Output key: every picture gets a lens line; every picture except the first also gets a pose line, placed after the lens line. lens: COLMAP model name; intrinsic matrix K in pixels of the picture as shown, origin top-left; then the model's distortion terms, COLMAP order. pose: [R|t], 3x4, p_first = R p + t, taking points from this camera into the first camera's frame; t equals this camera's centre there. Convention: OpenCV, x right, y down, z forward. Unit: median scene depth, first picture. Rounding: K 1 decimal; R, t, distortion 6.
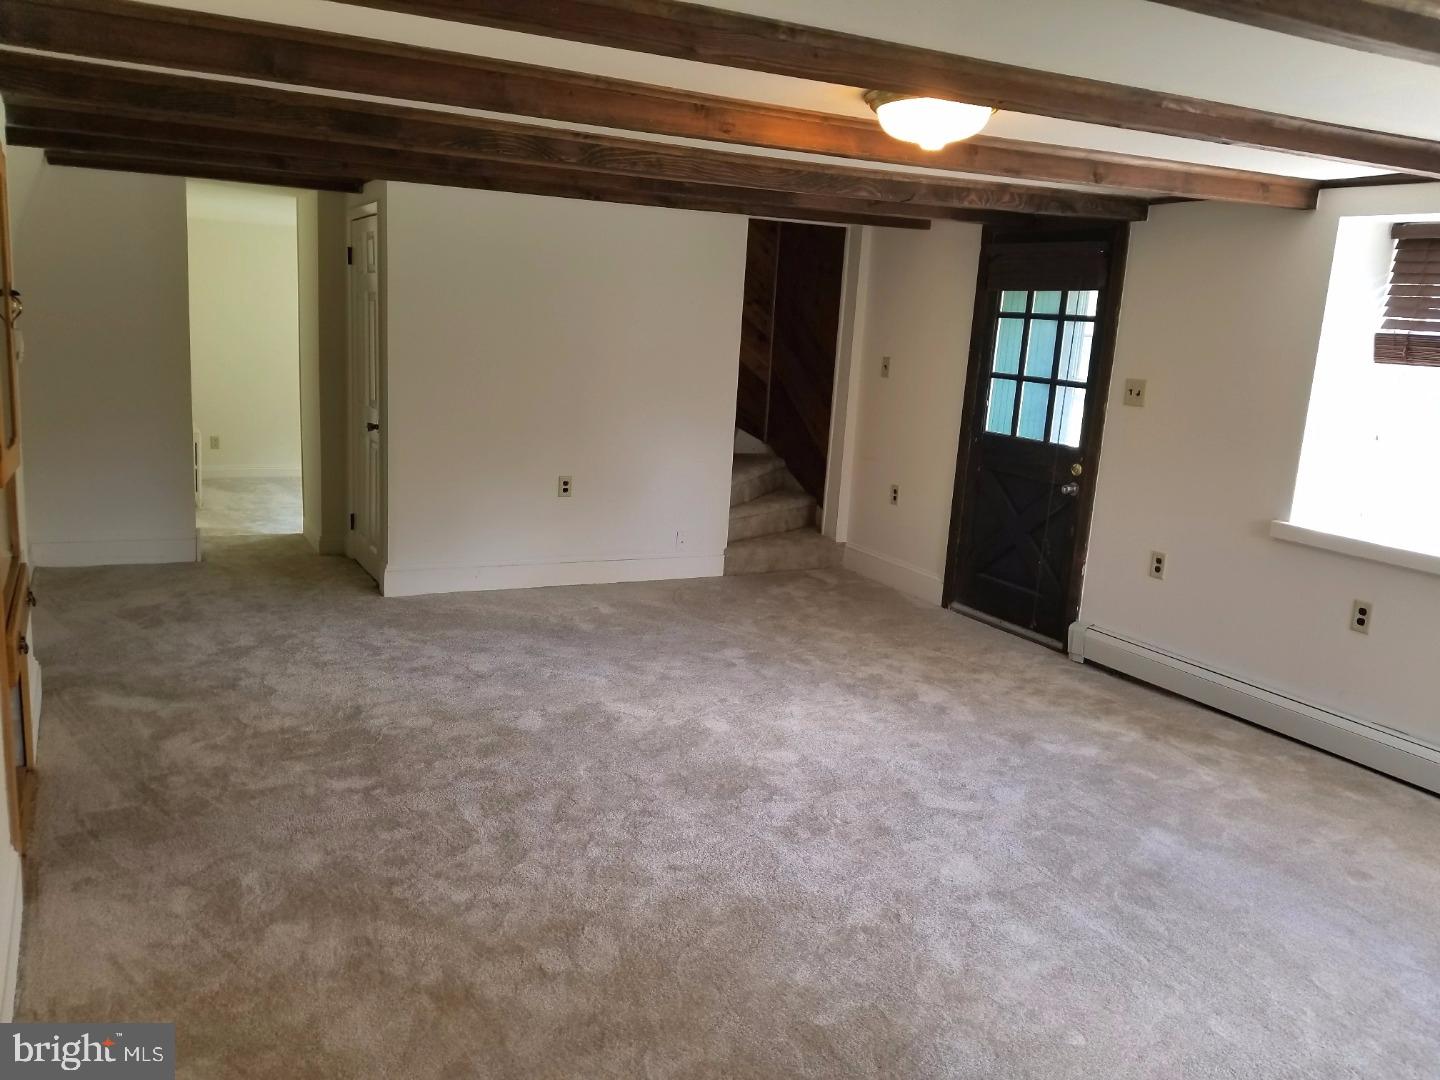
lens RADIAL K [[1152.2, 0, 721.1], [0, 1152.2, 543.2], [0, 0, 1]] dist [0.065802, -0.089505]
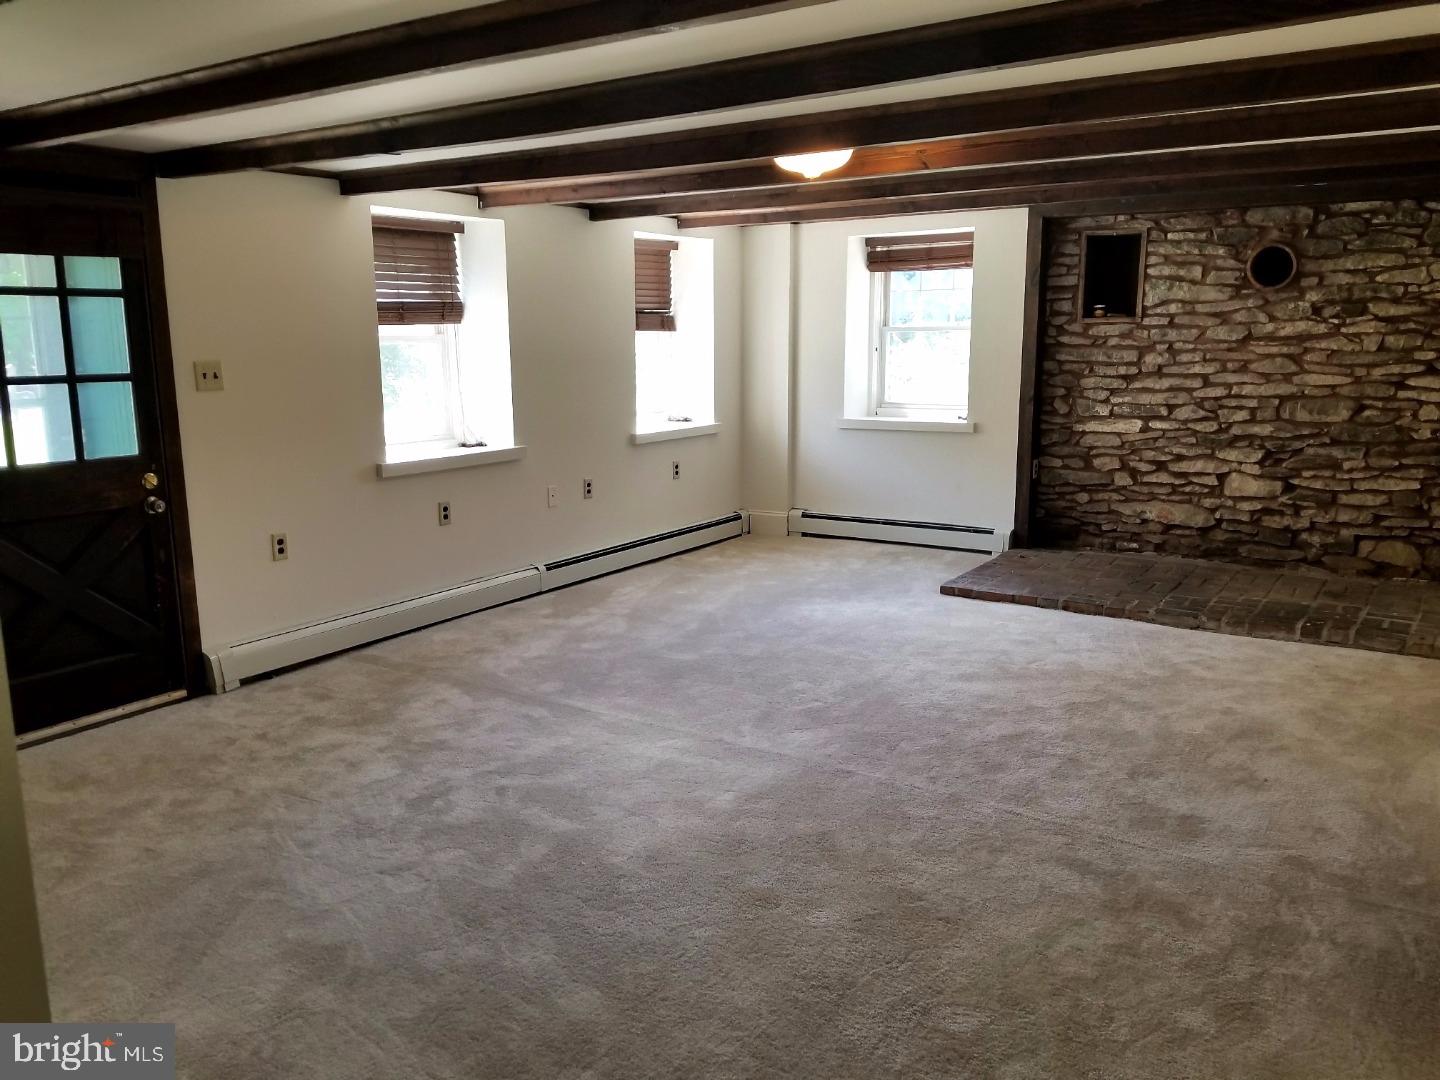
lens RADIAL K [[1152.2, 0, 668.6], [0, 1152.2, 522.2], [0, 0, 1]] dist [0.065802, -0.089505]
pose [[-0.447989, -0.214713, 0.867874, -0.566872], [0.148231, 0.939460, 0.308939, -0.235457], [-0.881665, 0.267047, -0.389040, 1.015668]]
